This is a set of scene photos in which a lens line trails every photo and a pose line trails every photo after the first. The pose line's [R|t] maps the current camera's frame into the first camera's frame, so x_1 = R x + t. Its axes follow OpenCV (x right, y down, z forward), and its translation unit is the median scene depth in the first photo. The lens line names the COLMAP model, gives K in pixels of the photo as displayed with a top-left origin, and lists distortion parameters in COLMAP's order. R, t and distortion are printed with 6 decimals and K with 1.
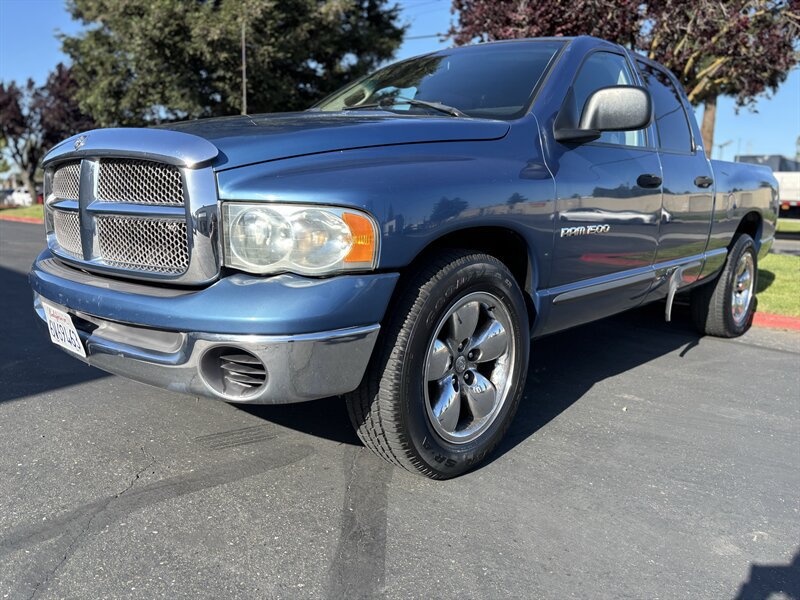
lens RADIAL K [[617.0, 0, 400.0], [0, 617.0, 300.0], [0, 0, 1]] dist [0.031951, -0.053201]
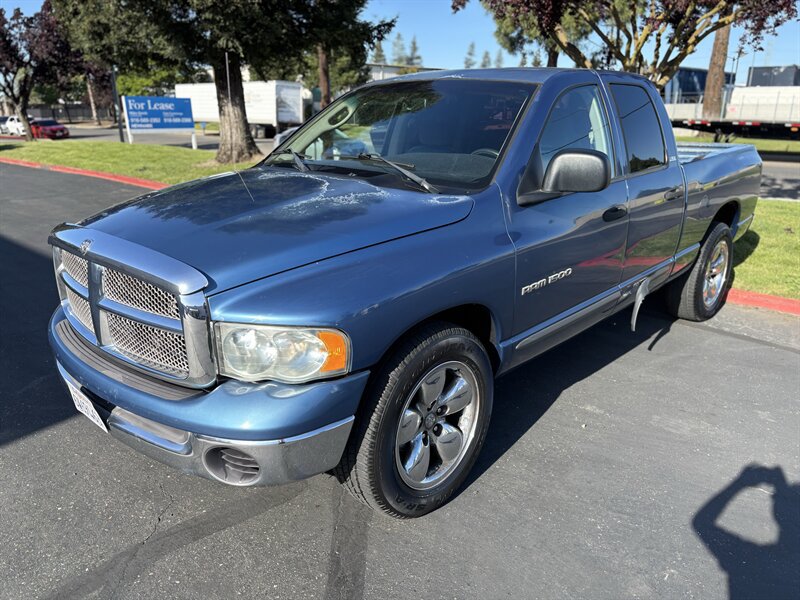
lens RADIAL K [[611.4, 0, 399.7], [0, 611.4, 318.0], [0, 0, 1]] dist [0.027020, -0.042533]
pose [[0.999787, -0.018404, -0.009331, 0.056148], [0.019600, 0.988400, 0.150603, -0.259946], [0.006451, -0.150754, 0.988550, -0.104766]]
